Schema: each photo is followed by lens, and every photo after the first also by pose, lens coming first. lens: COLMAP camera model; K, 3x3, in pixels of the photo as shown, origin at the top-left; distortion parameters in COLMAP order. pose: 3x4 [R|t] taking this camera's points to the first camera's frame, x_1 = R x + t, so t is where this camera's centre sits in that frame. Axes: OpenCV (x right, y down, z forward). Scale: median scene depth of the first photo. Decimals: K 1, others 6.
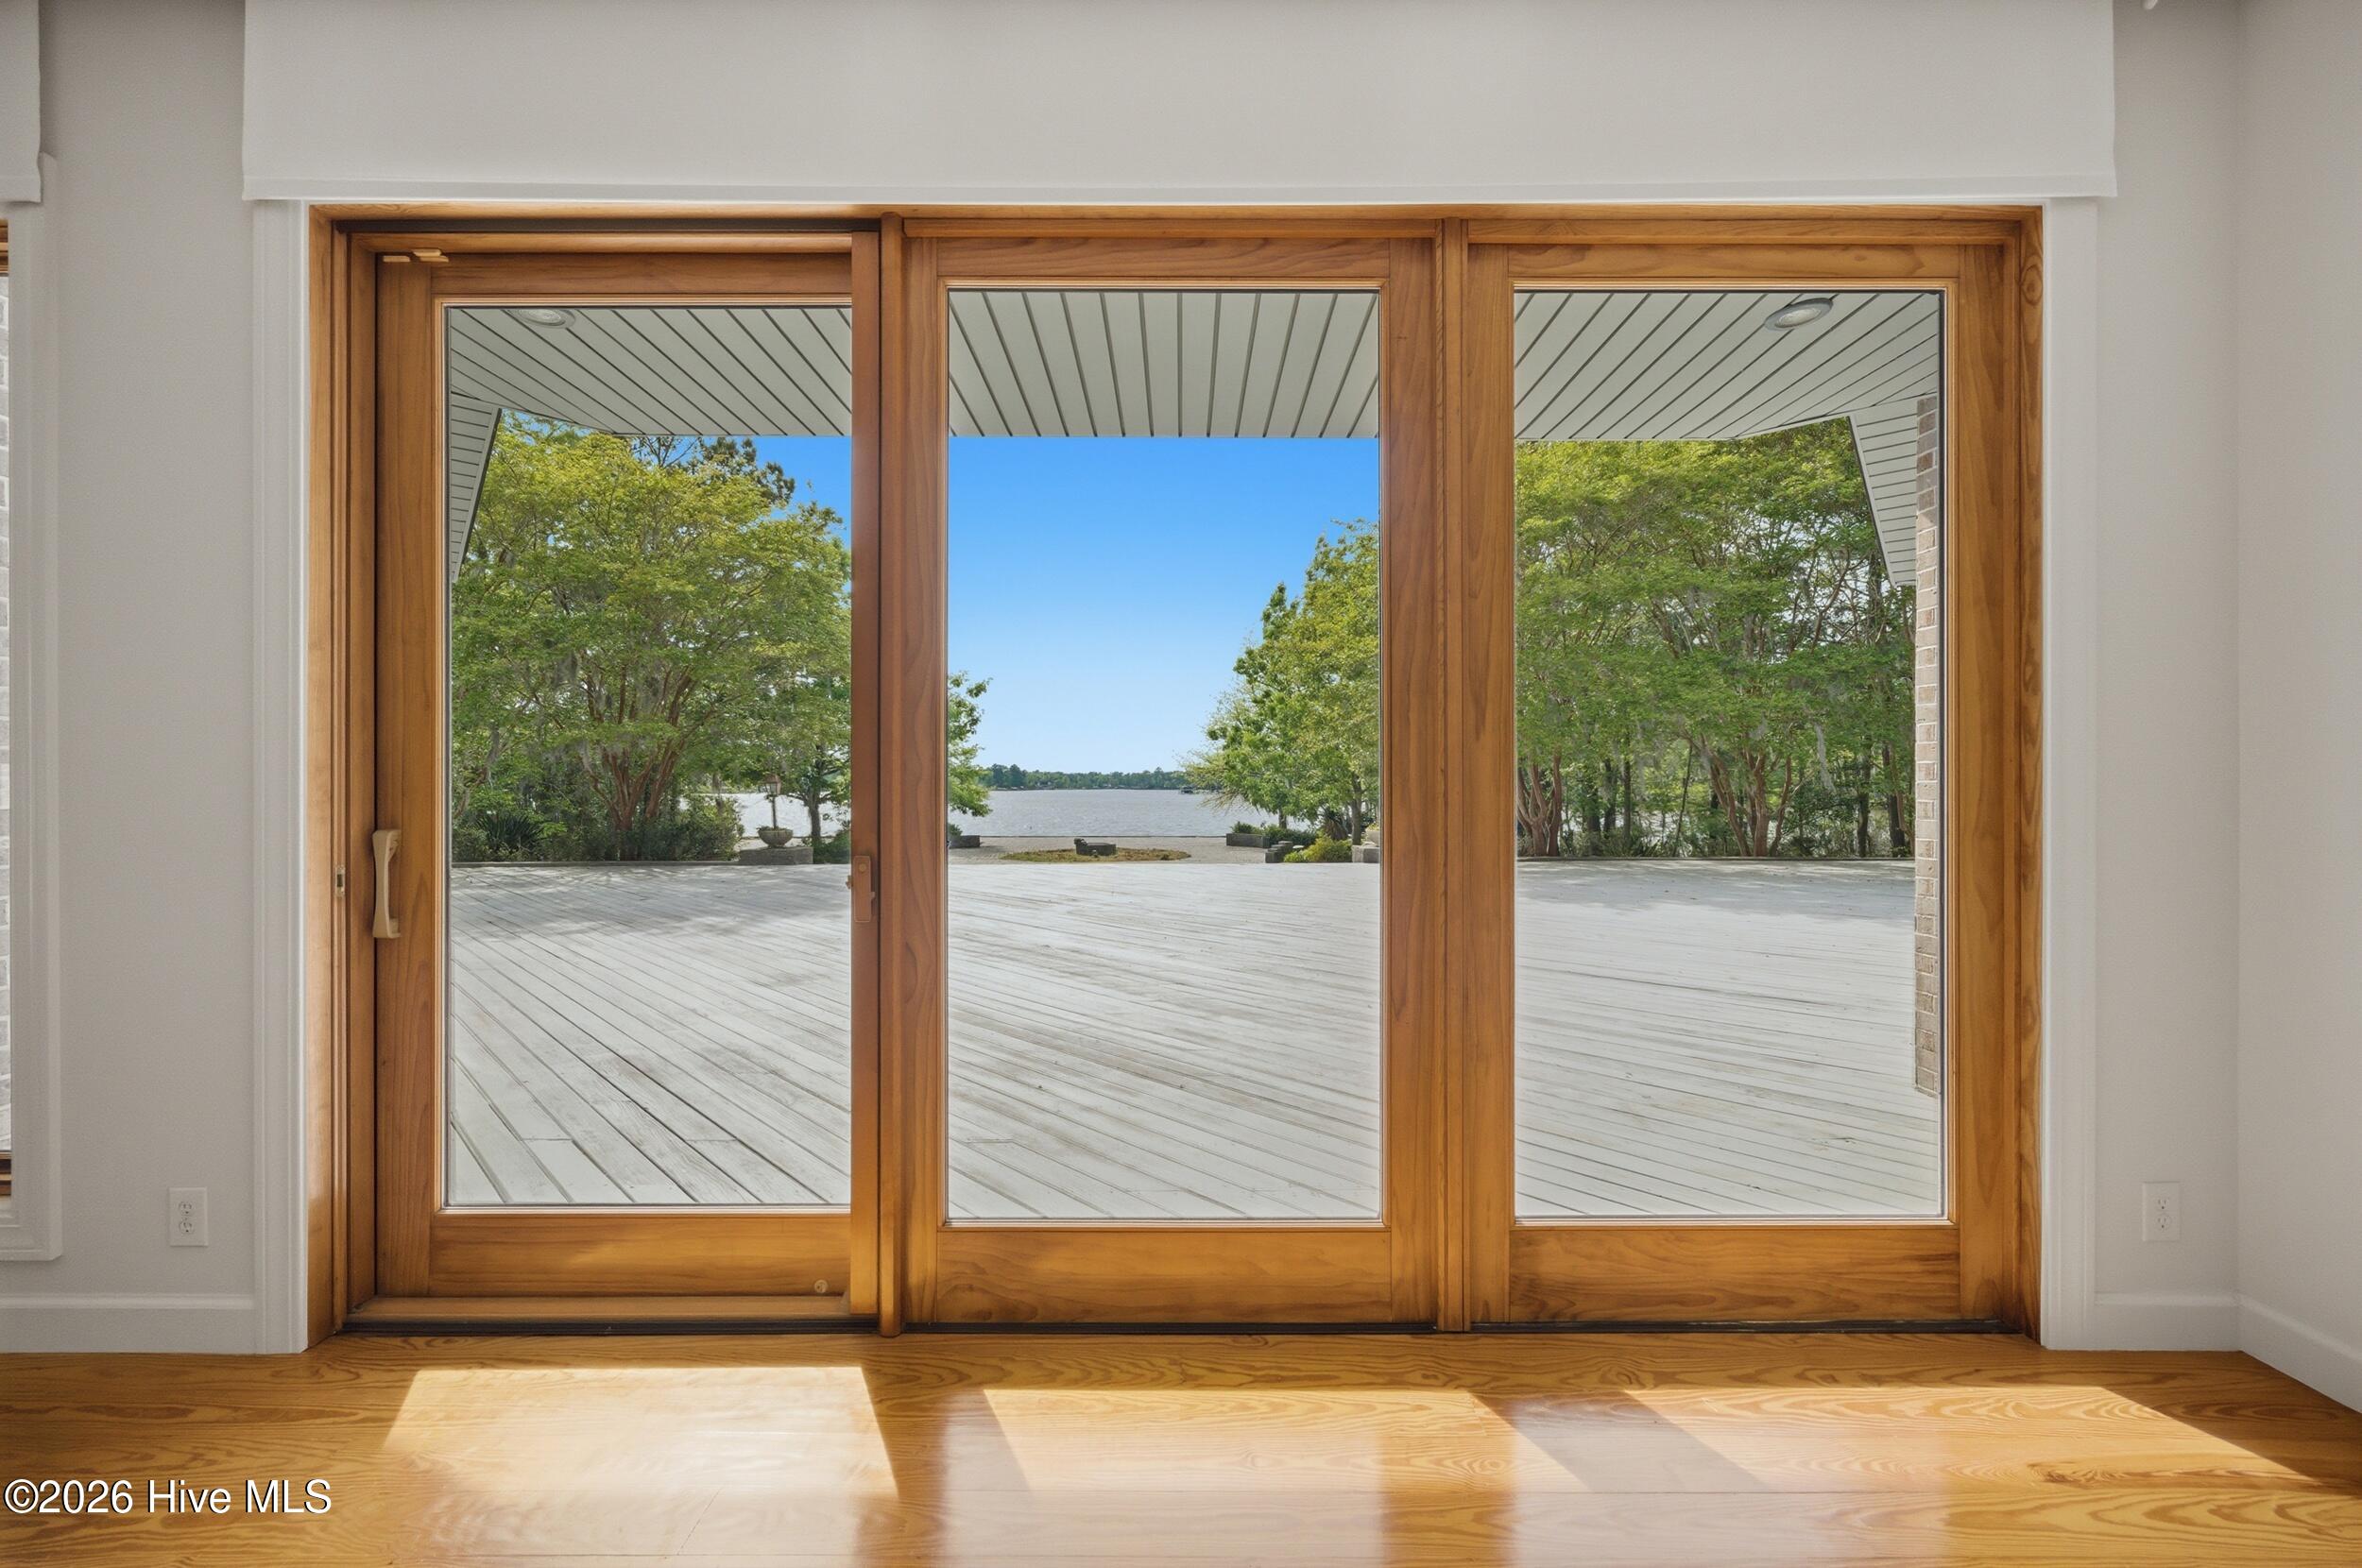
lens RADIAL K [[939.4, 0, 1165.3], [0, 939.4, 788.1], [0, 0, 1]] dist [0.000566, 0.000079]
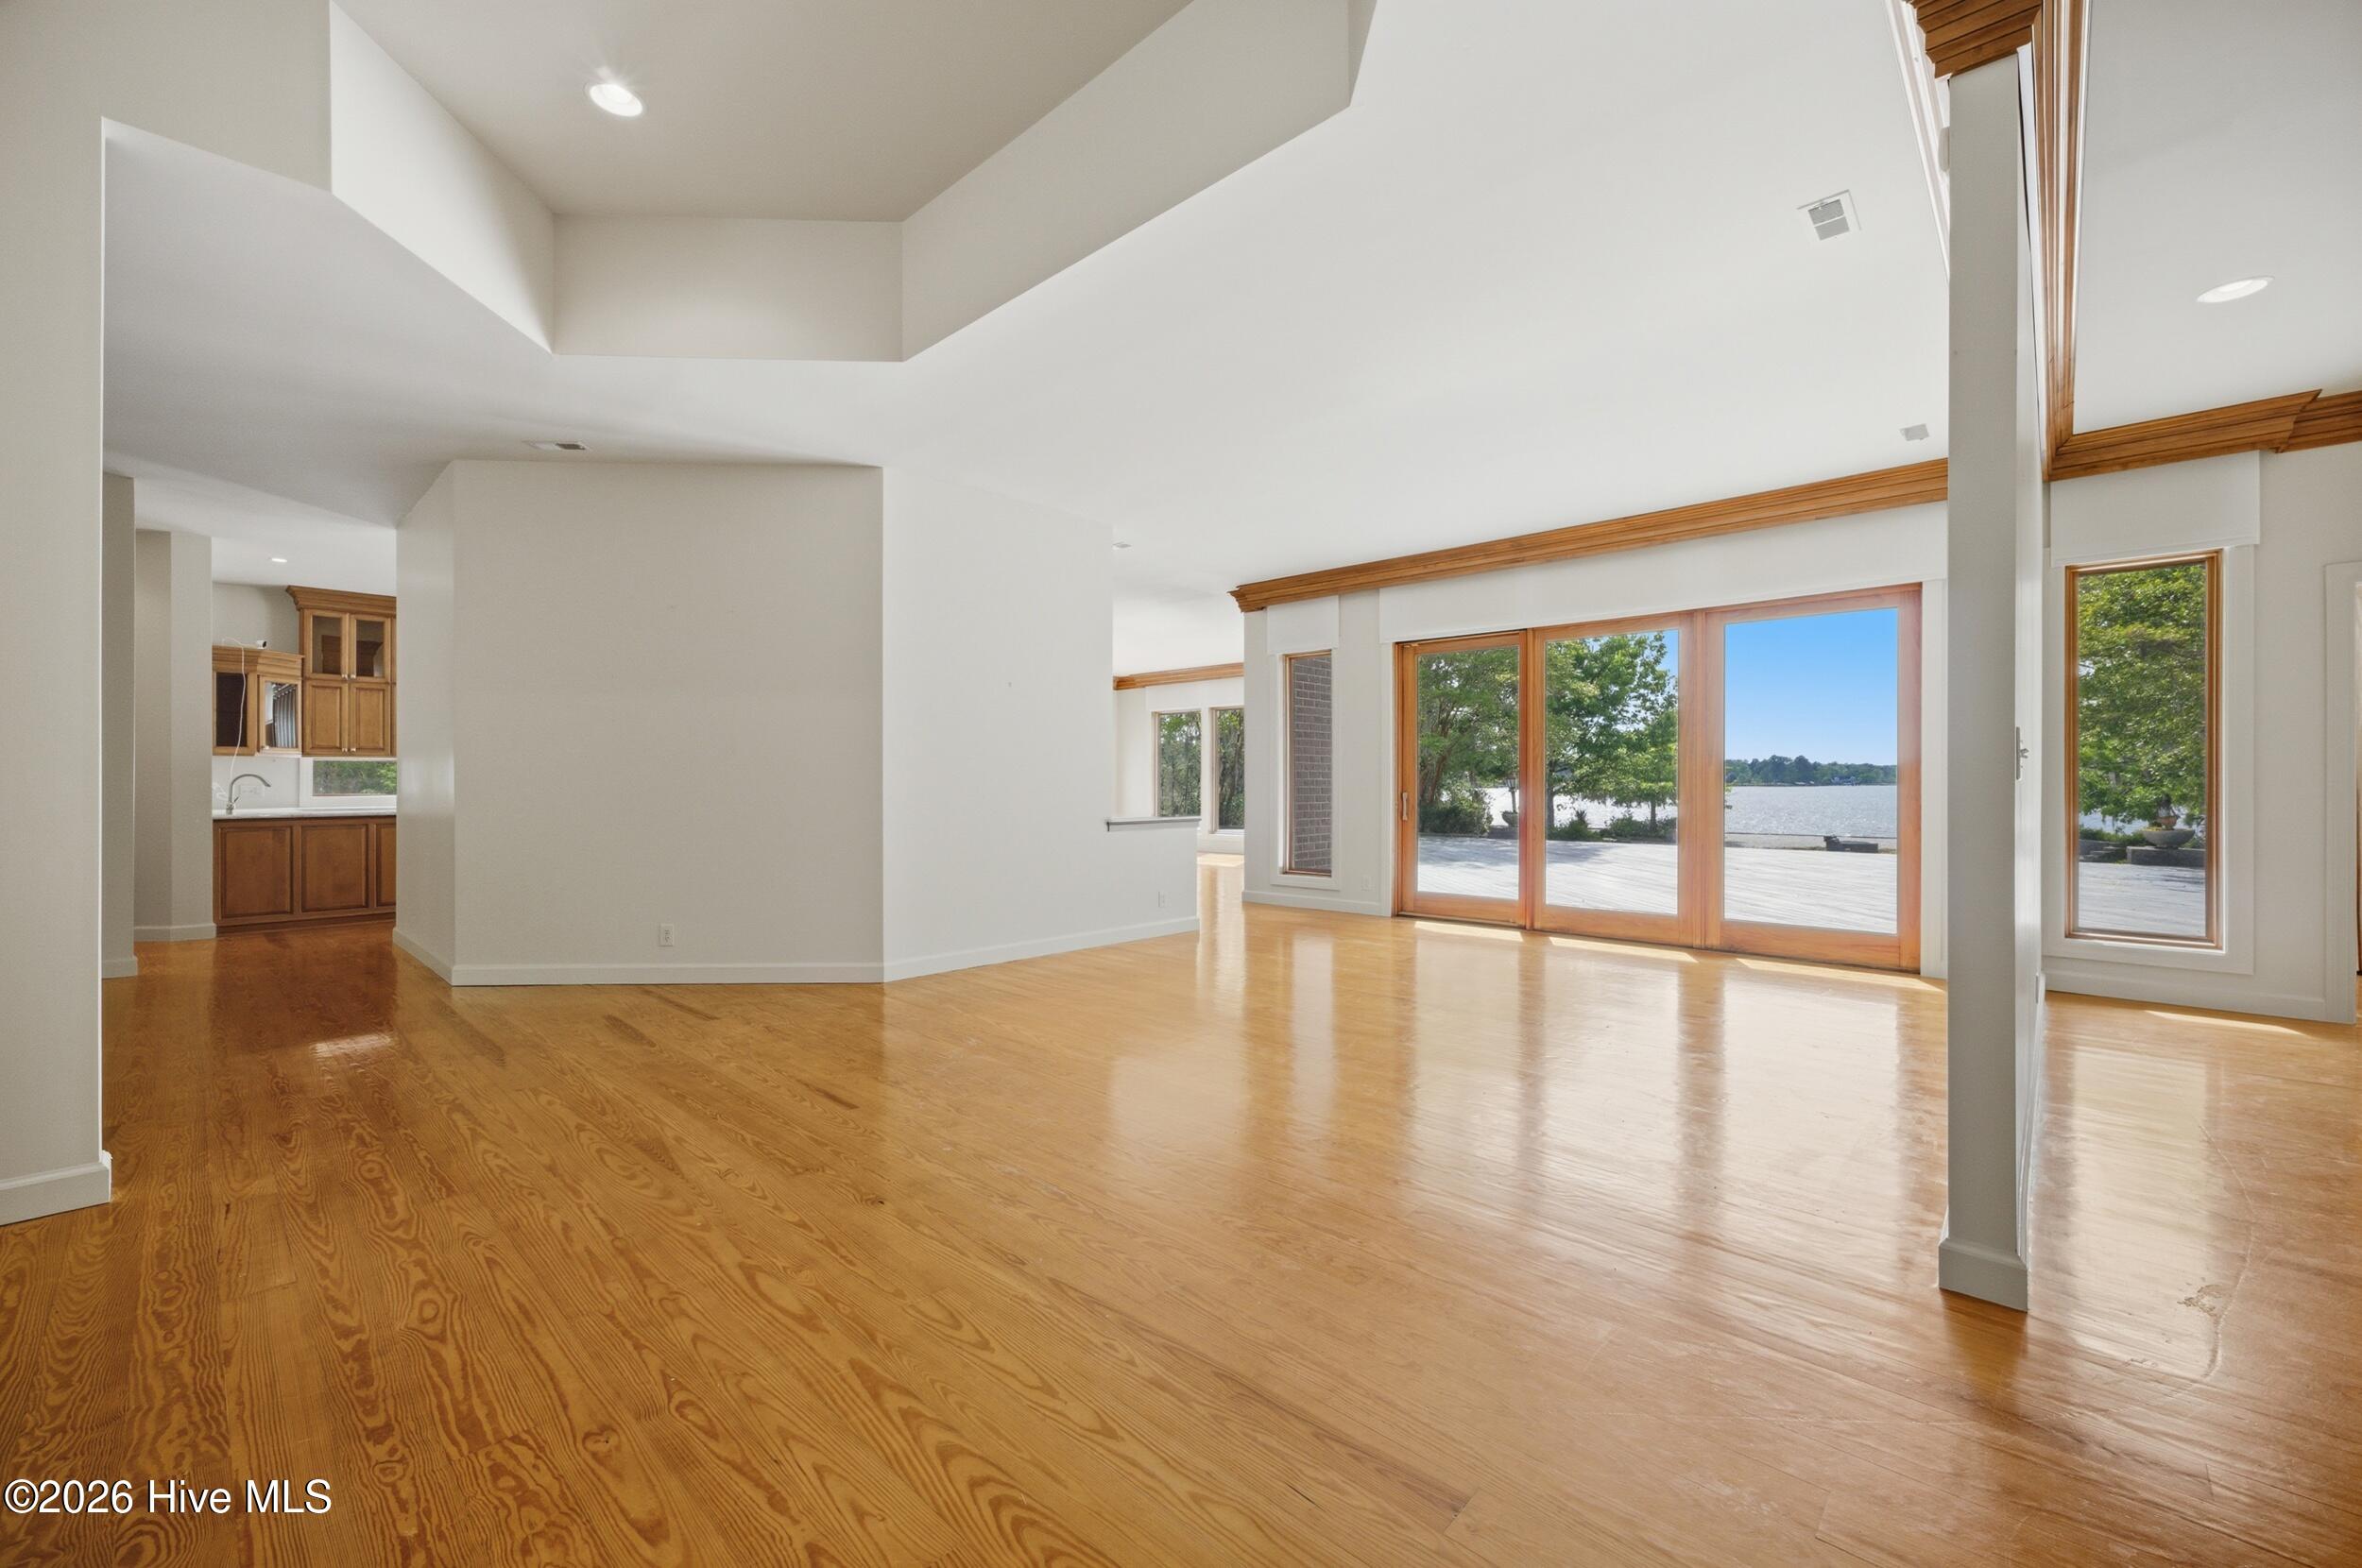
lens RADIAL K [[939.4, 0, 1165.3], [0, 939.4, 788.1], [0, 0, 1]] dist [0.000566, 0.000079]
pose [[0.727696, 0.004791, -0.685883, 0.101408], [-0.001427, 0.999984, 0.005471, 0.000326], [0.685898, -0.003003, 0.727691, -0.227706]]
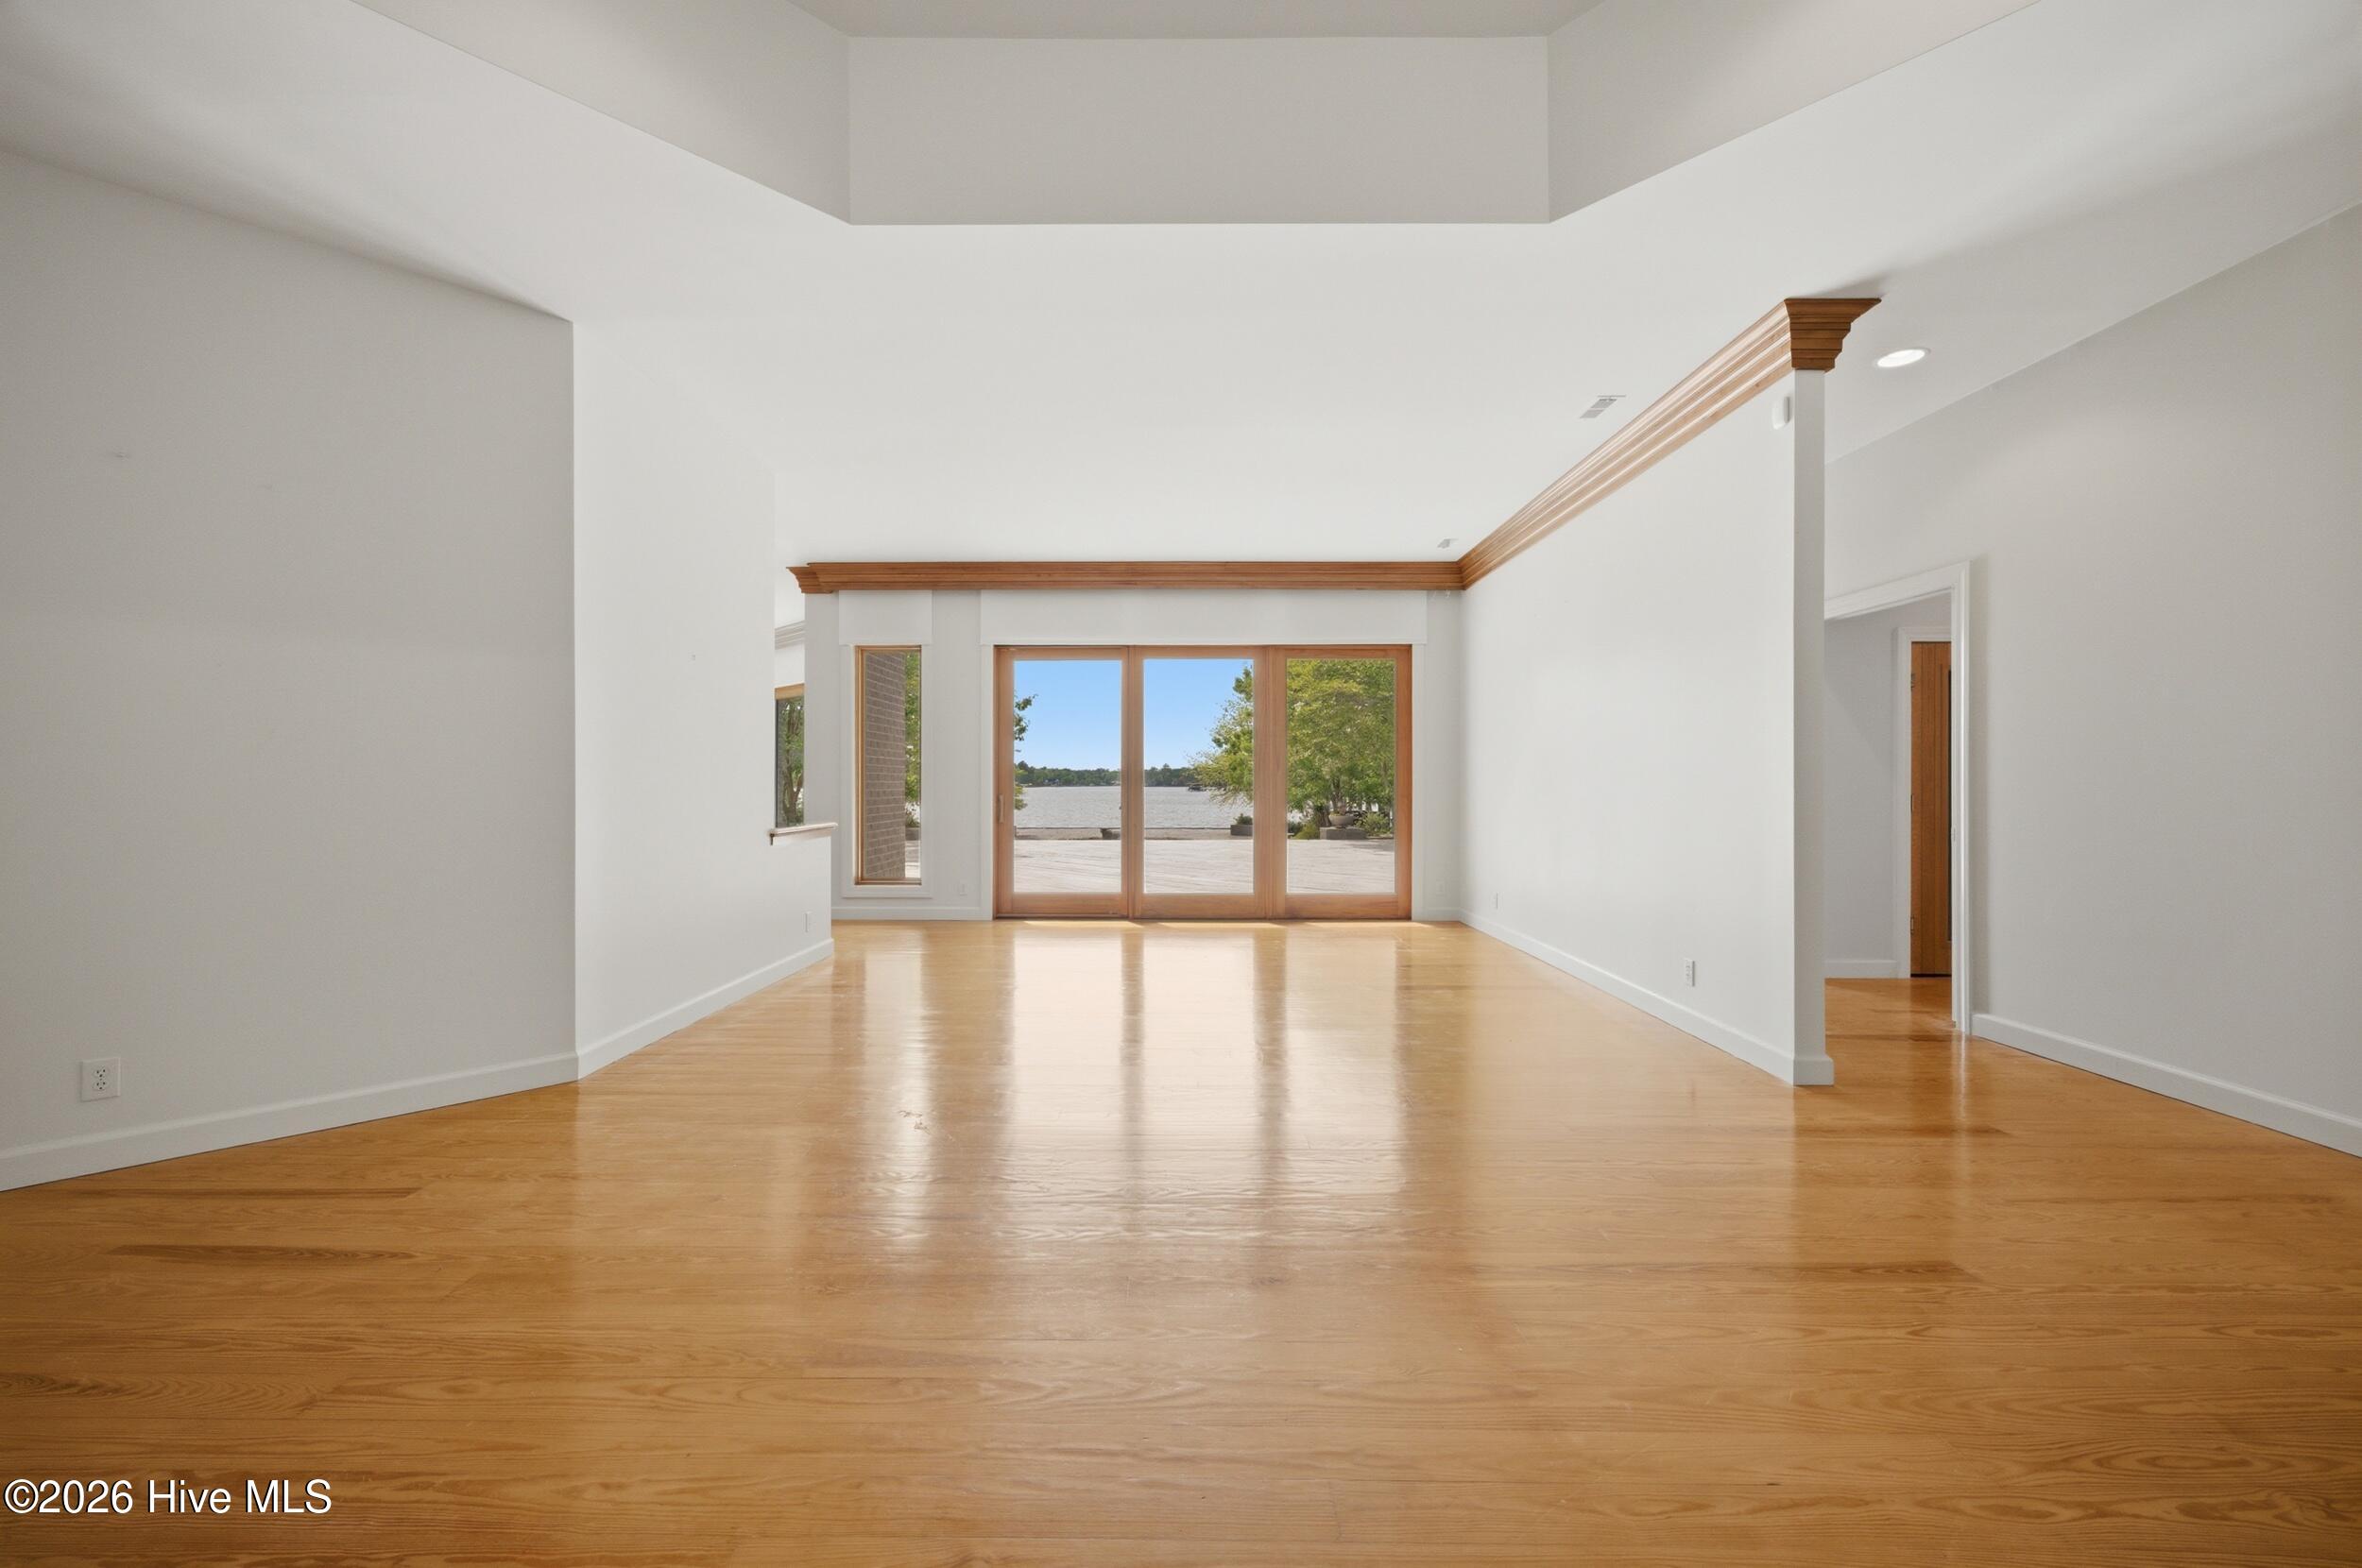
lens RADIAL K [[939.4, 0, 1165.3], [0, 939.4, 788.1], [0, 0, 1]] dist [0.000566, 0.000079]
pose [[0.999970, 0.000458, -0.007774, -0.010053], [-0.000431, 0.999994, 0.003463, 0.000057], [0.007776, -0.003459, 0.999964, -0.264791]]
